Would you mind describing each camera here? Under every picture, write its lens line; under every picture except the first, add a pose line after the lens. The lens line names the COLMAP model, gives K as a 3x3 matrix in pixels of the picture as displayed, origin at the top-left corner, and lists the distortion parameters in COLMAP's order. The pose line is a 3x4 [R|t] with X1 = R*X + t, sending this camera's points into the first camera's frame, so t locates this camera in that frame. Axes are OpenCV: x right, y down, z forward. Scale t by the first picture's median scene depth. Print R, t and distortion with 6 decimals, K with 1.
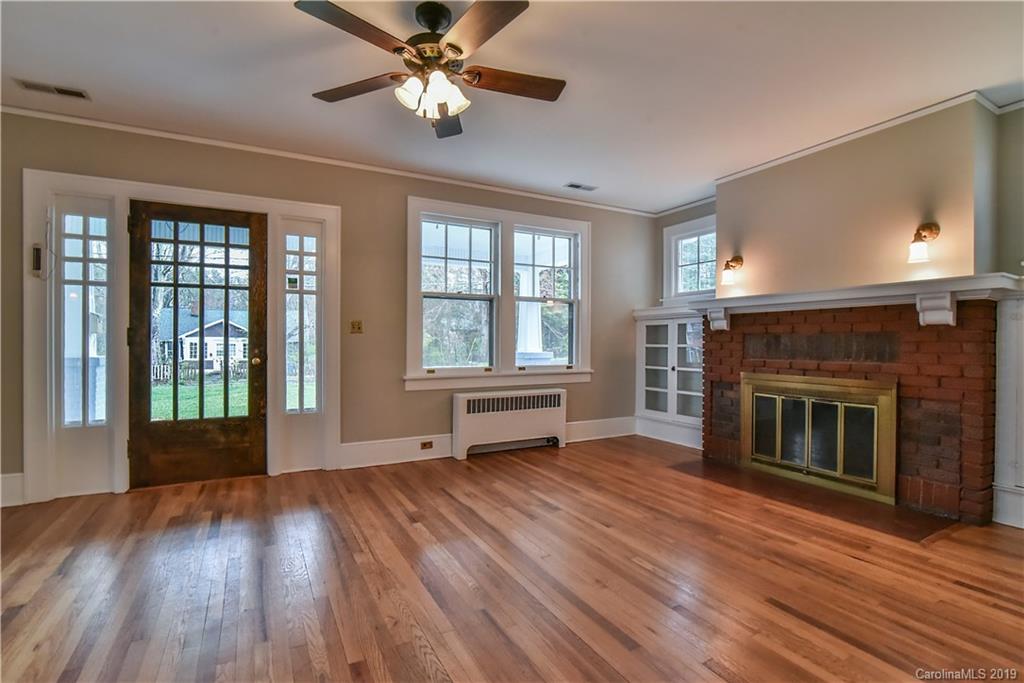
lens RADIAL K [[479.3, 0, 505.8], [0, 479.3, 341.3], [0, 0, 1]] dist [-0.003572, -0.000428]
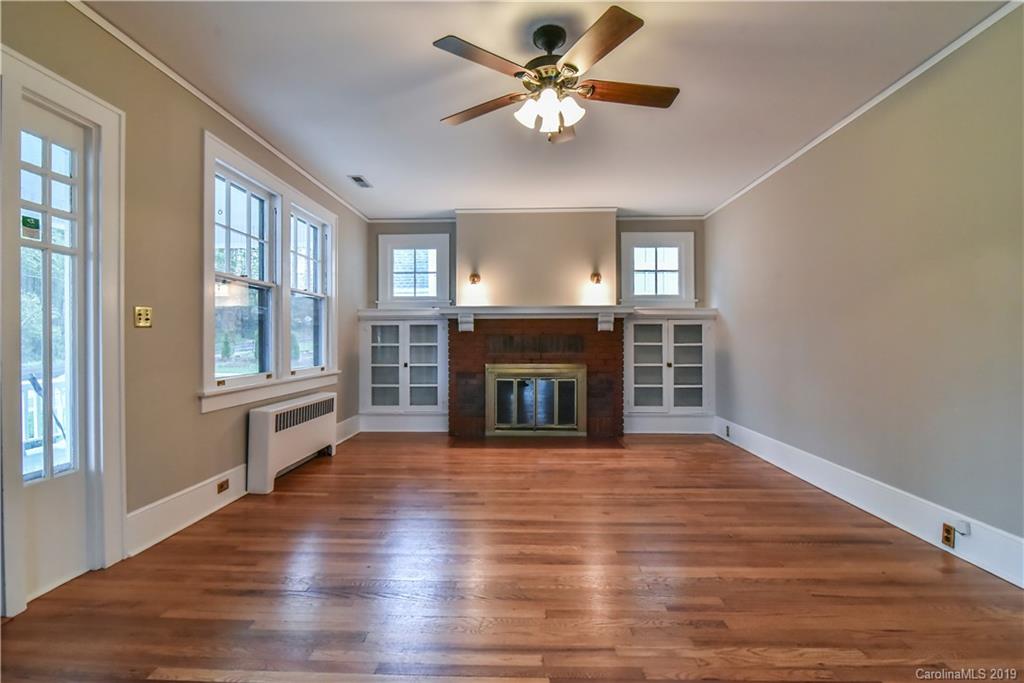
lens RADIAL K [[479.3, 0, 505.8], [0, 479.3, 341.3], [0, 0, 1]] dist [-0.003572, -0.000428]
pose [[0.504597, -0.003161, 0.863349, -0.630579], [0.003327, 0.999993, 0.001717, 0.000923], [-0.863348, 0.002006, 0.504604, 0.304399]]
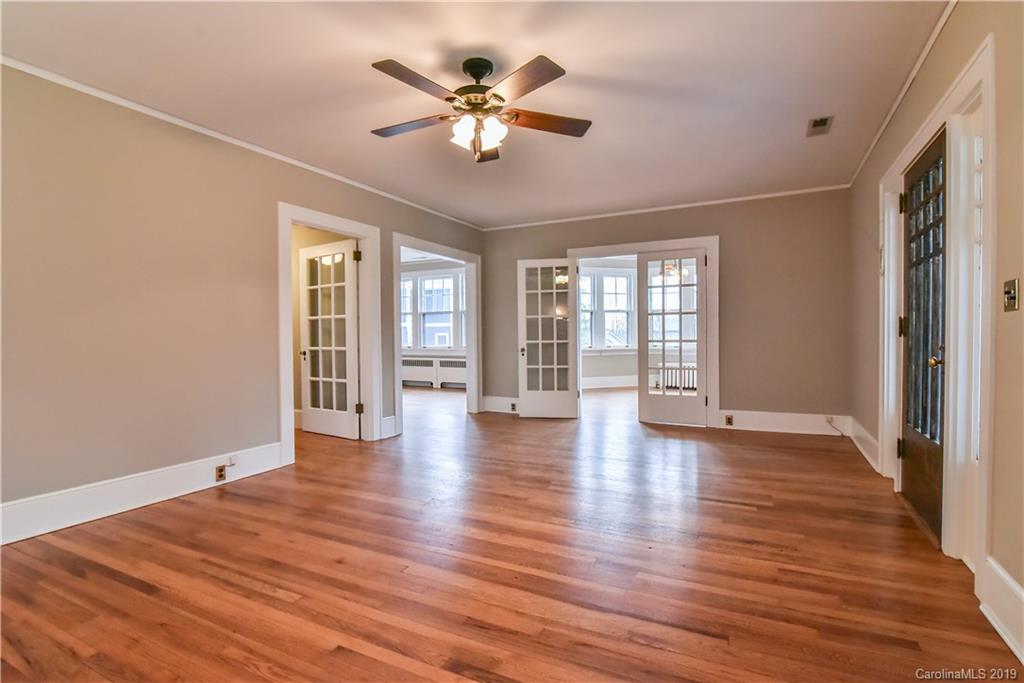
lens RADIAL K [[482.1, 0, 508.8], [0, 482.1, 347.3], [0, 0, 1]] dist [-0.022388, 0.000527]
pose [[-0.818746, 0.012598, -0.574018, 0.261428], [0.005490, 0.999885, 0.014114, 0.020345], [0.574130, 0.008405, -0.818721, 1.120342]]
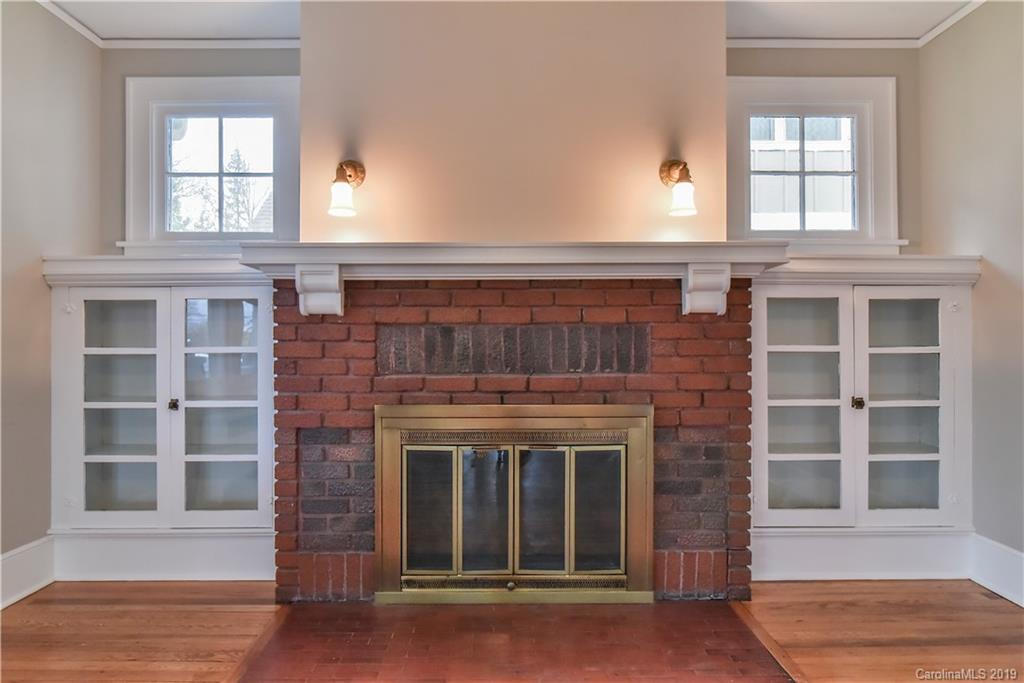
lens RADIAL K [[545.8, 0, 512.0], [0, 545.8, 341.5], [0, 0, 1]] dist [-0.016404, 0.000610]
pose [[0.464706, -0.004463, 0.885454, 0.083042], [0.003820, 0.999988, 0.003035, 0.000974], [-0.885457, 0.001972, 0.464717, 0.655304]]
